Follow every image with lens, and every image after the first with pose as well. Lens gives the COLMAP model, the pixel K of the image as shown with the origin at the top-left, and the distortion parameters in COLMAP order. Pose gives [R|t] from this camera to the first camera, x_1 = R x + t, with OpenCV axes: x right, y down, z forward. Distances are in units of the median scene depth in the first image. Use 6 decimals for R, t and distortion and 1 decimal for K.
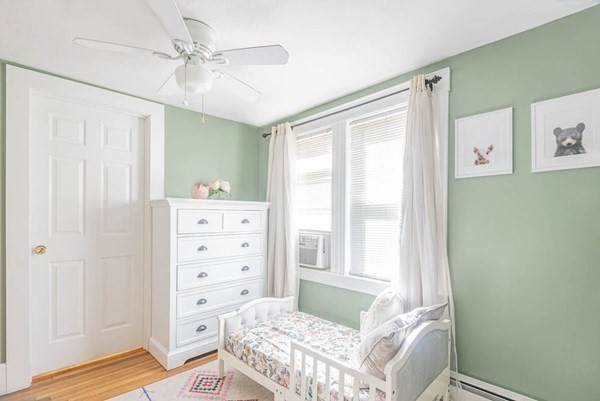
lens RADIAL K [[287.6, 0, 300.6], [0, 287.6, 216.4], [0, 0, 1]] dist [-0.000684, -0.000666]
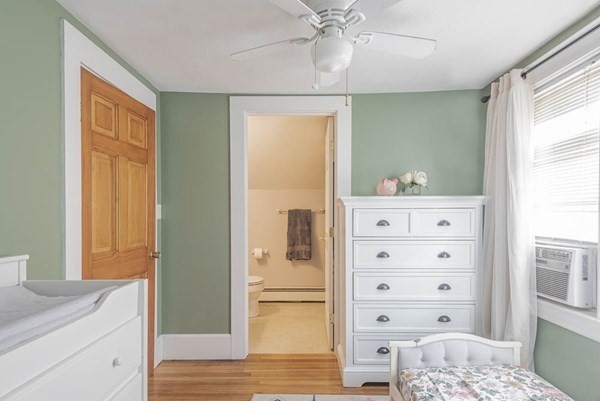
lens RADIAL K [[324.5, 0, 300.2], [0, 324.5, 218.5], [0, 0, 1]] dist [0.019026, -0.000607]
pose [[0.703365, -0.001021, -0.710828, 0.149426], [0.004636, 0.999984, 0.003150, 0.000523], [0.710814, -0.005511, 0.703359, 0.154227]]
